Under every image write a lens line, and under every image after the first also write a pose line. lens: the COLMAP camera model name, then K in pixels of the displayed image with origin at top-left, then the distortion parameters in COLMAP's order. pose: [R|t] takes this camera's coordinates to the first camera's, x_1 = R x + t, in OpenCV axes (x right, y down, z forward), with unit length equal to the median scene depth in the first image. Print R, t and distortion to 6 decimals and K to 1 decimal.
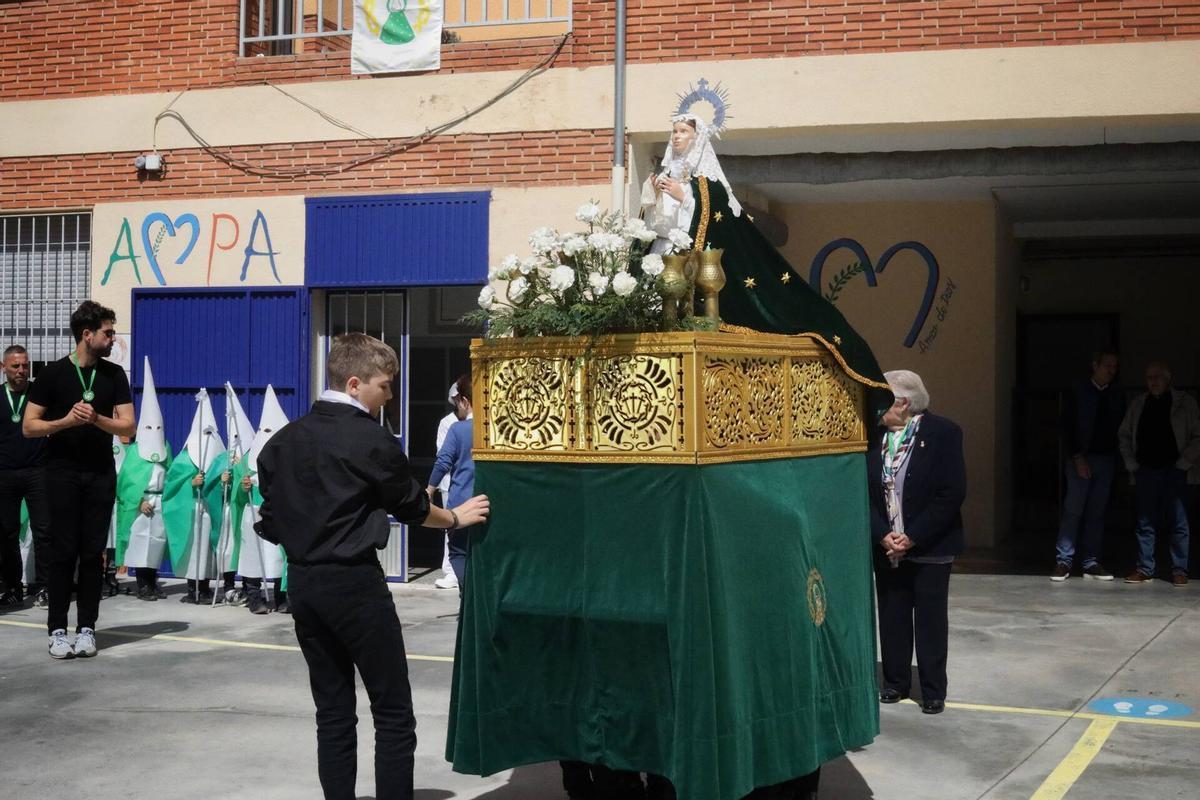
lens RADIAL K [[1704.3, 0, 600.0], [0, 1704.3, 400.0], [0, 0, 1]] dist [-0.099111, -0.065107]
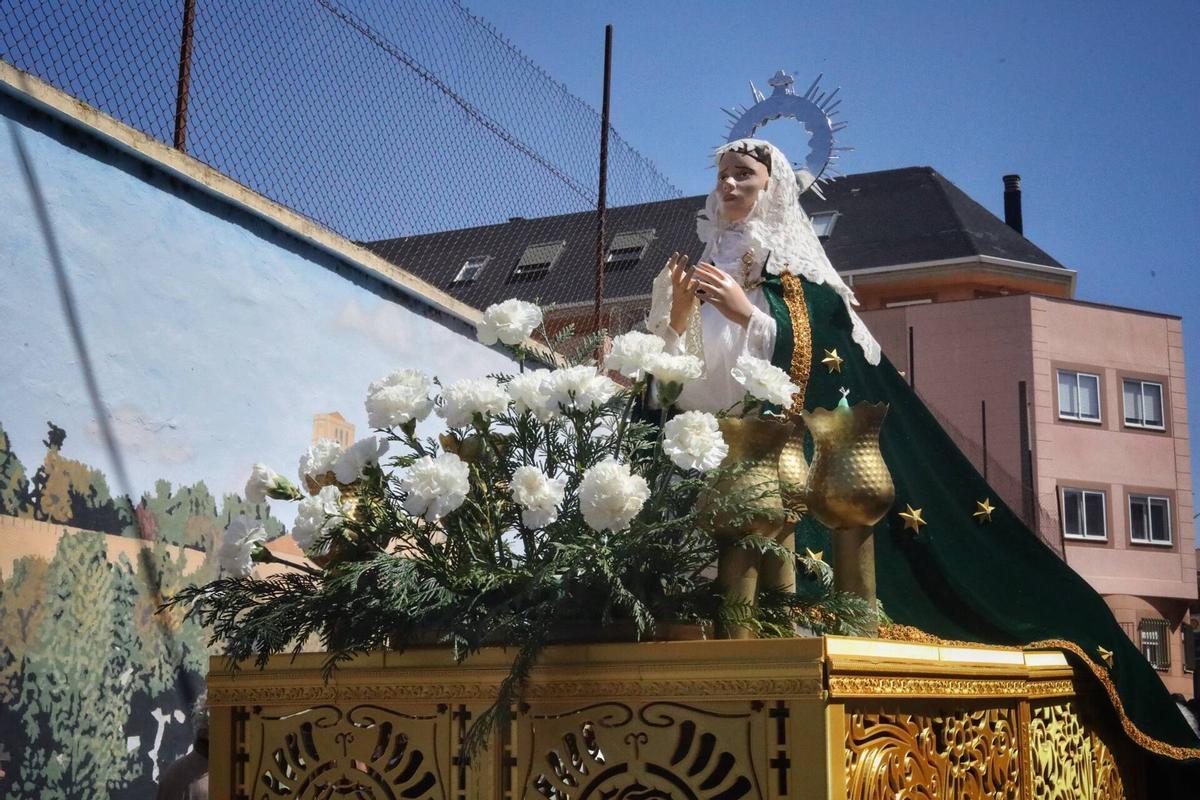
lens RADIAL K [[1704.3, 0, 600.0], [0, 1704.3, 400.0], [0, 0, 1]] dist [-0.099111, -0.065107]
pose [[0.999852, 0.001850, 0.017127, 0.005532], [0.001235, 0.983965, -0.178356, -0.025082], [-0.017182, 0.178351, 0.983817, 0.621765]]
